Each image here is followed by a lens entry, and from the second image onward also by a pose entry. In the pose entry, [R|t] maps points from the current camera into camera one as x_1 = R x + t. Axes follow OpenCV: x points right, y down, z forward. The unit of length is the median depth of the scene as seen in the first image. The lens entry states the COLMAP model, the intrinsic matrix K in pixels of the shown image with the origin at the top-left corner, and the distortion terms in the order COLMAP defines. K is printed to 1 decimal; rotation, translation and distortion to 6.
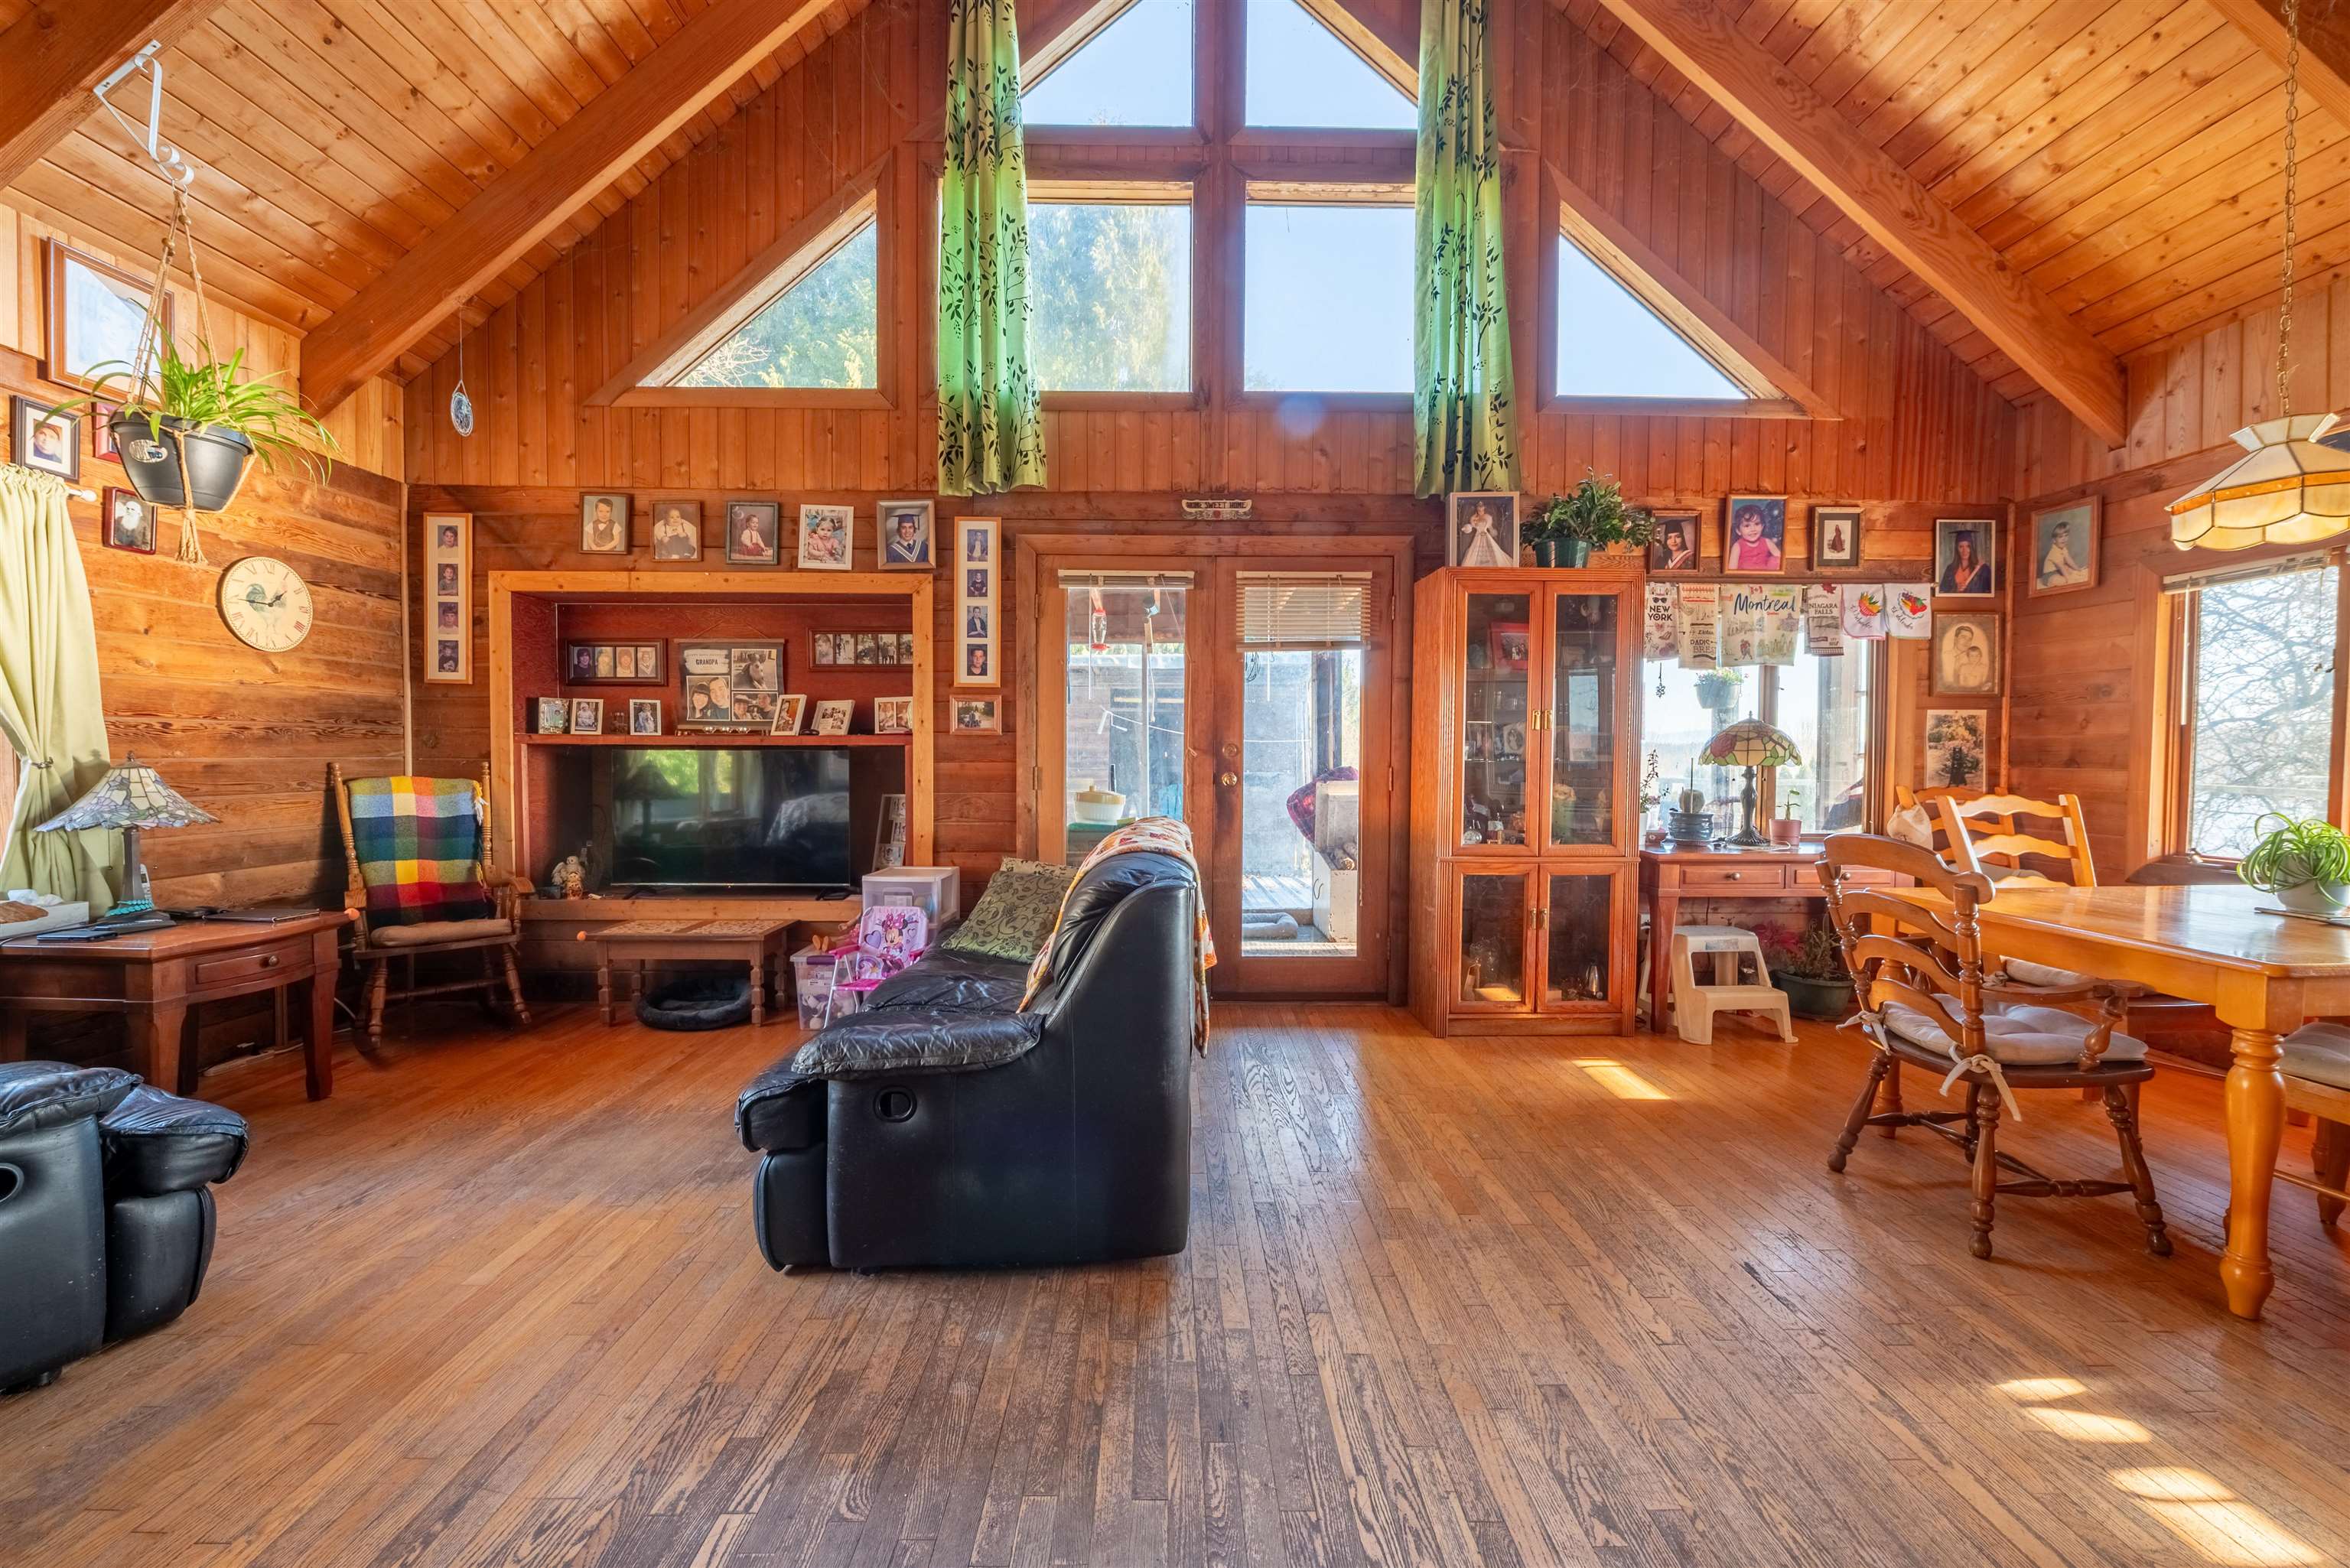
lens RADIAL K [[922.7, 0, 1174.6], [0, 922.7, 781.5], [0, 0, 1]] dist [-0.007421, -0.000431]
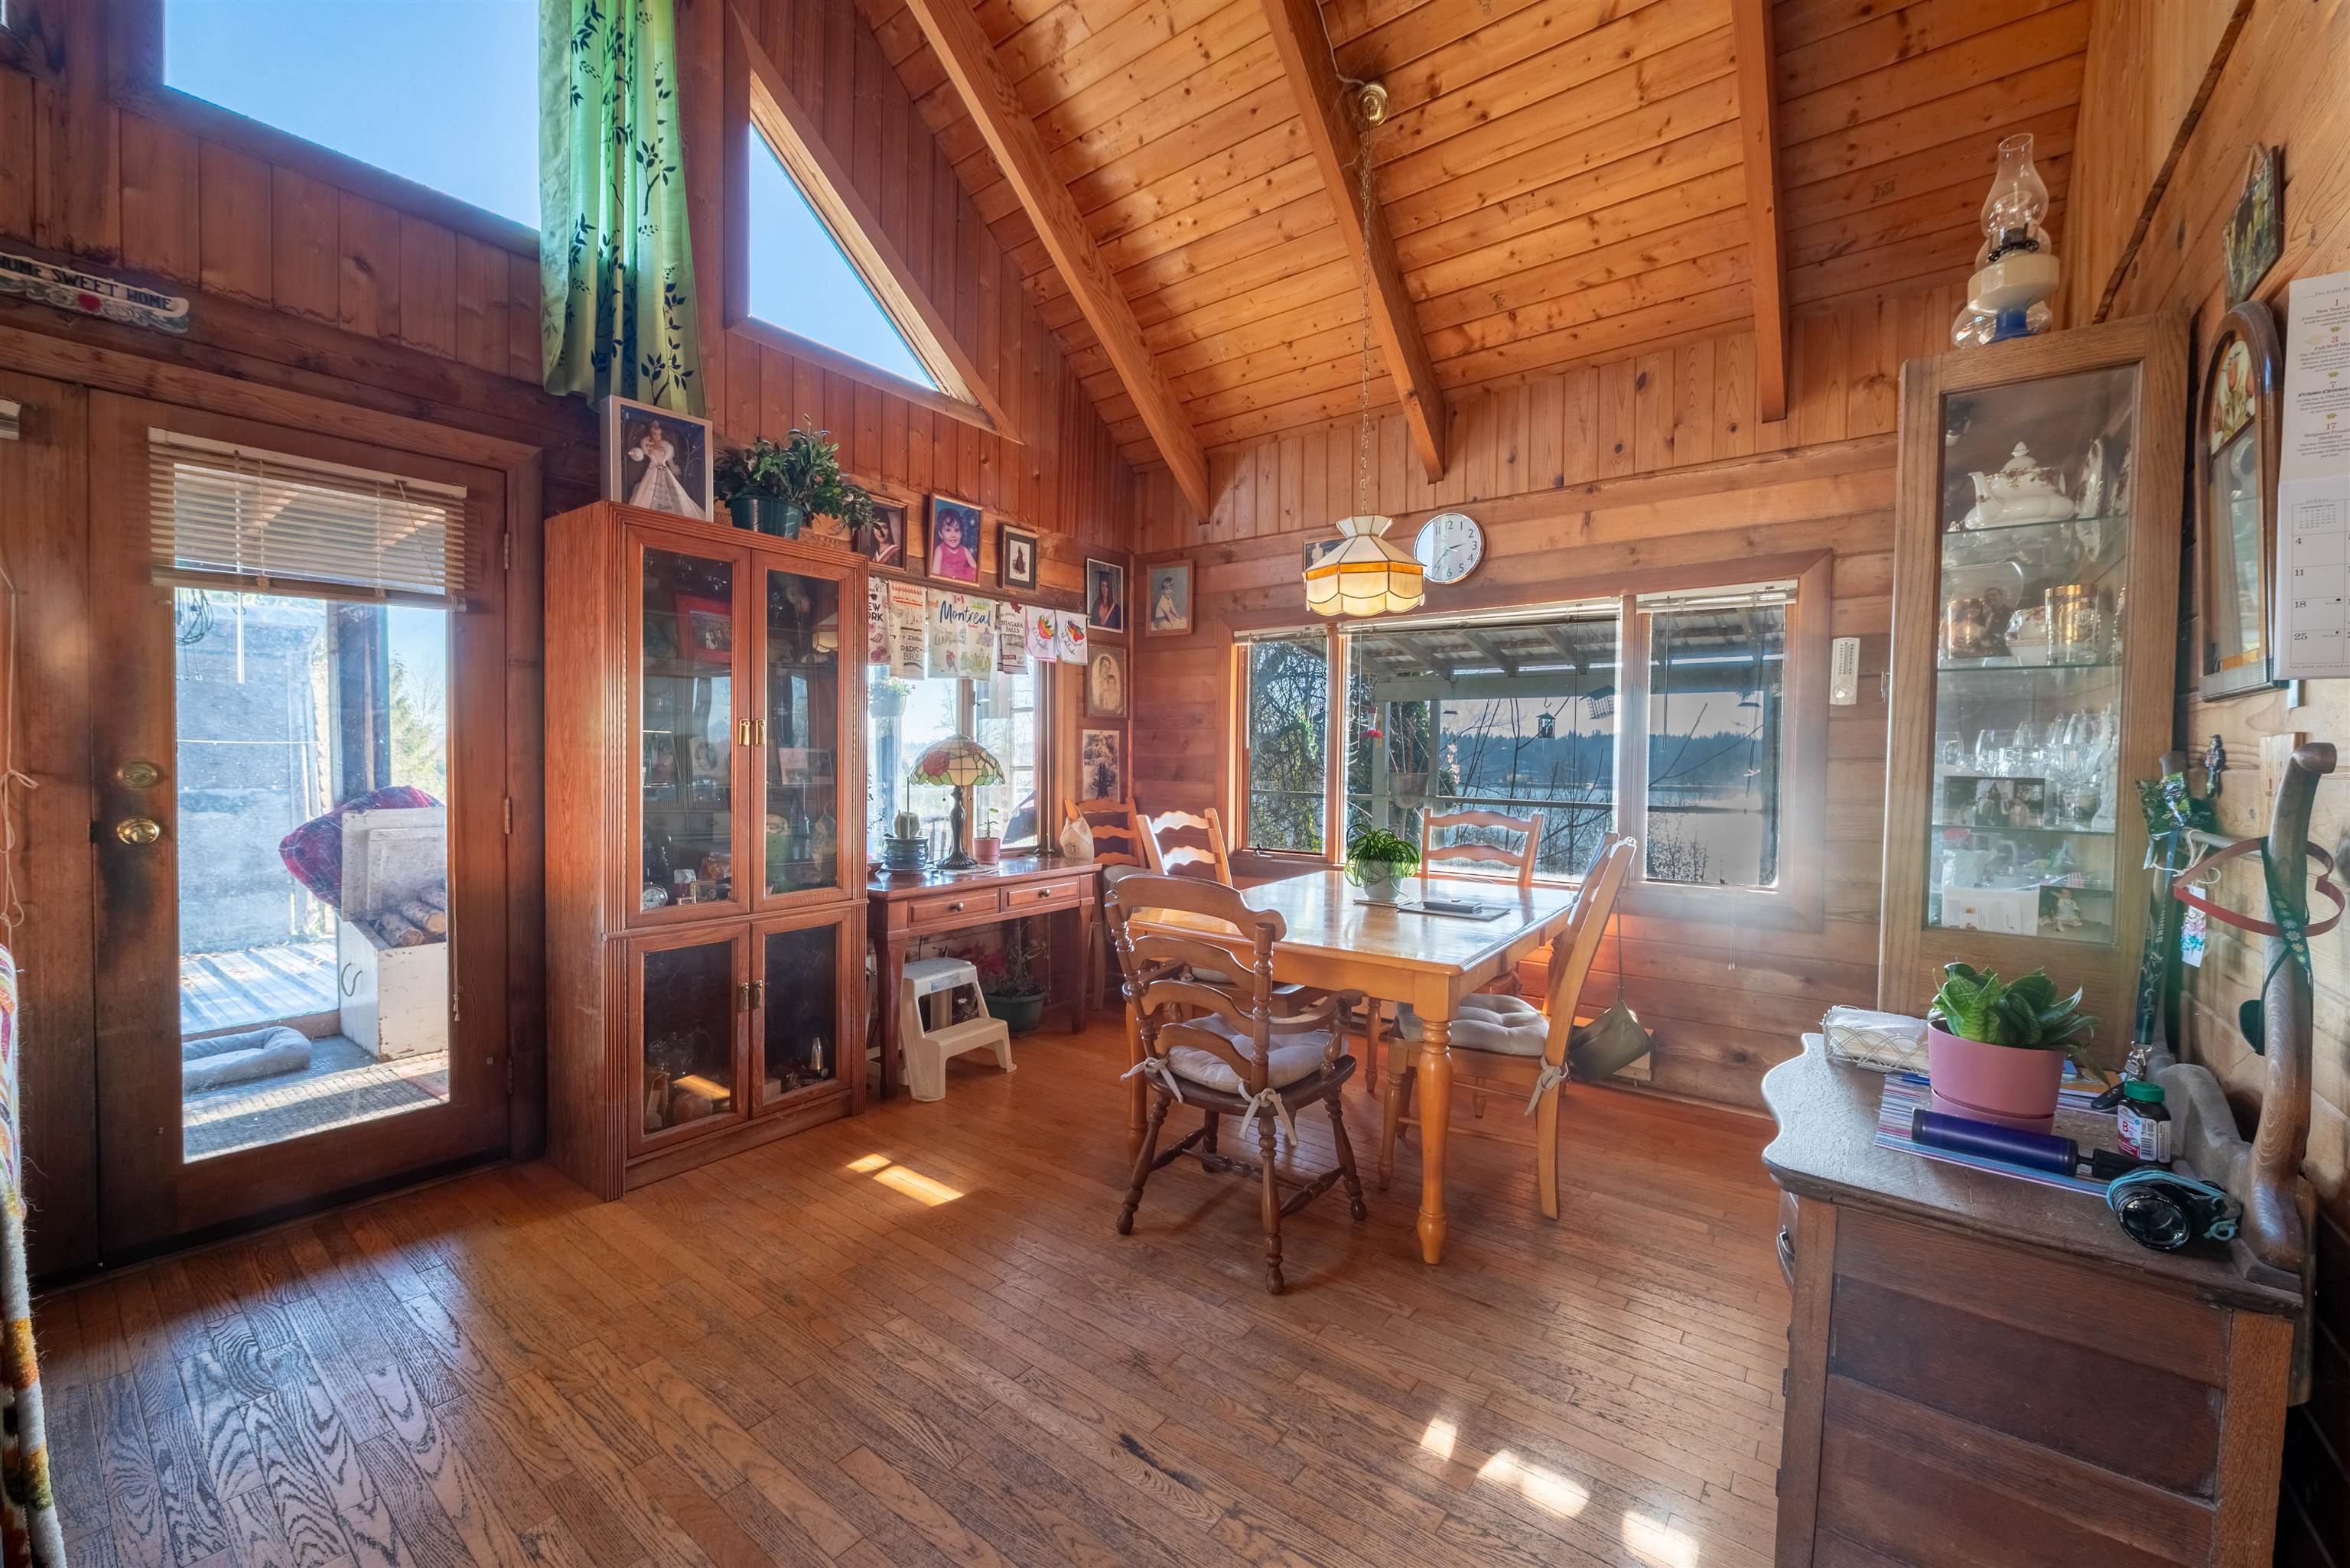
lens RADIAL K [[922.7, 0, 1174.6], [0, 922.7, 781.5], [0, 0, 1]] dist [-0.007421, -0.000431]
pose [[0.618184, -0.018413, 0.785818, 0.017674], [0.017772, 0.999797, 0.009446, -0.025374], [-0.785833, 0.008127, 0.618386, 0.240603]]
